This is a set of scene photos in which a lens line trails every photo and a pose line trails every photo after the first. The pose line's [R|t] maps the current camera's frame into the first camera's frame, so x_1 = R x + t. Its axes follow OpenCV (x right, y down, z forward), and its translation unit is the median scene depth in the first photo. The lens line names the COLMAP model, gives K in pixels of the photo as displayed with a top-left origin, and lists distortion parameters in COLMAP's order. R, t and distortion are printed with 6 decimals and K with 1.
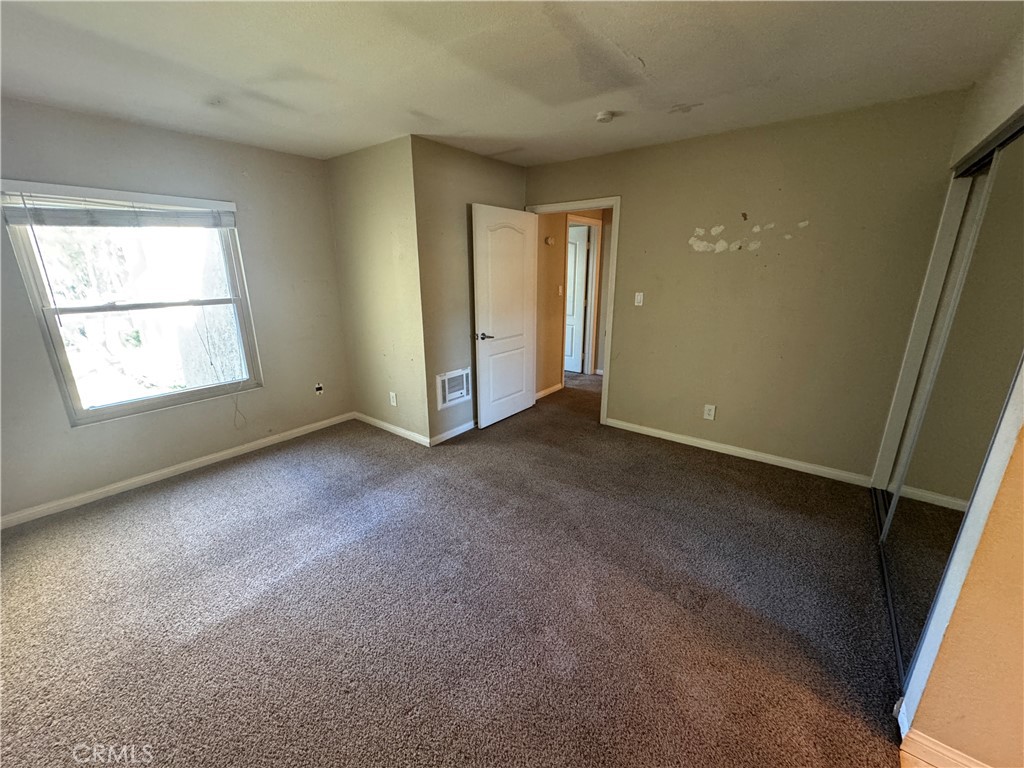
lens RADIAL K [[408.8, 0, 512.0], [0, 408.8, 384.0], [0, 0, 1]] dist [-0.002169, -0.000010]
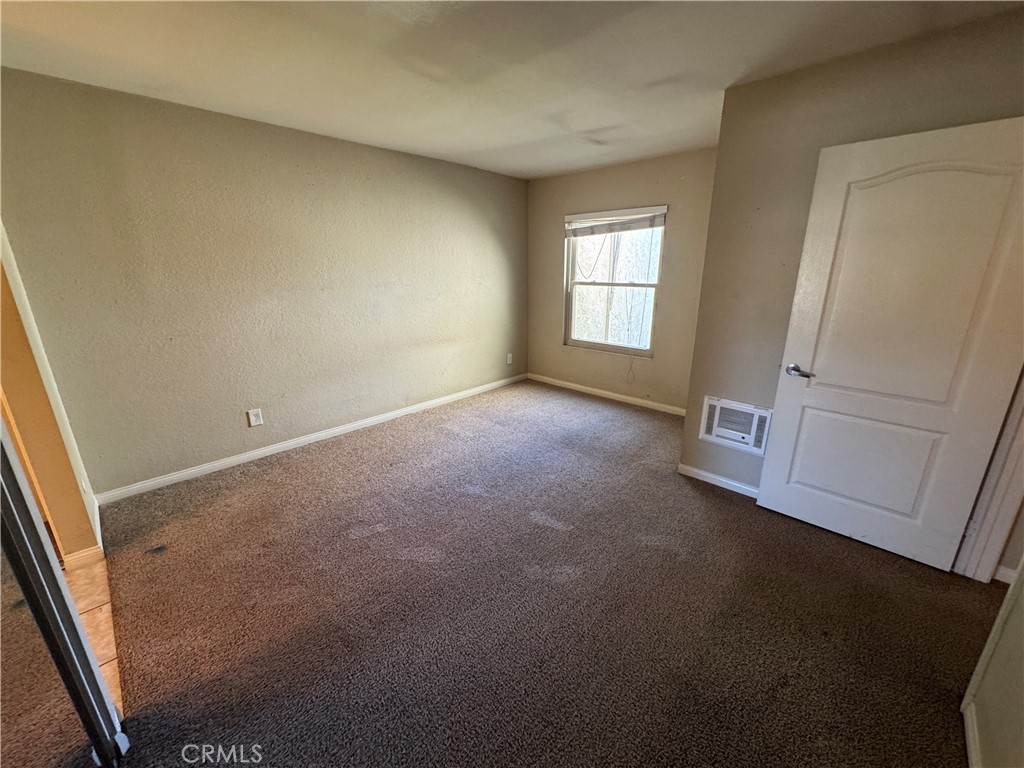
lens RADIAL K [[408.8, 0, 512.0], [0, 408.8, 384.0], [0, 0, 1]] dist [-0.002169, -0.000010]
pose [[-0.107895, 0.286014, -0.952132, 0.614029], [-0.265678, 0.914595, 0.304845, -0.186570], [0.958005, 0.285852, -0.022693, 0.669204]]
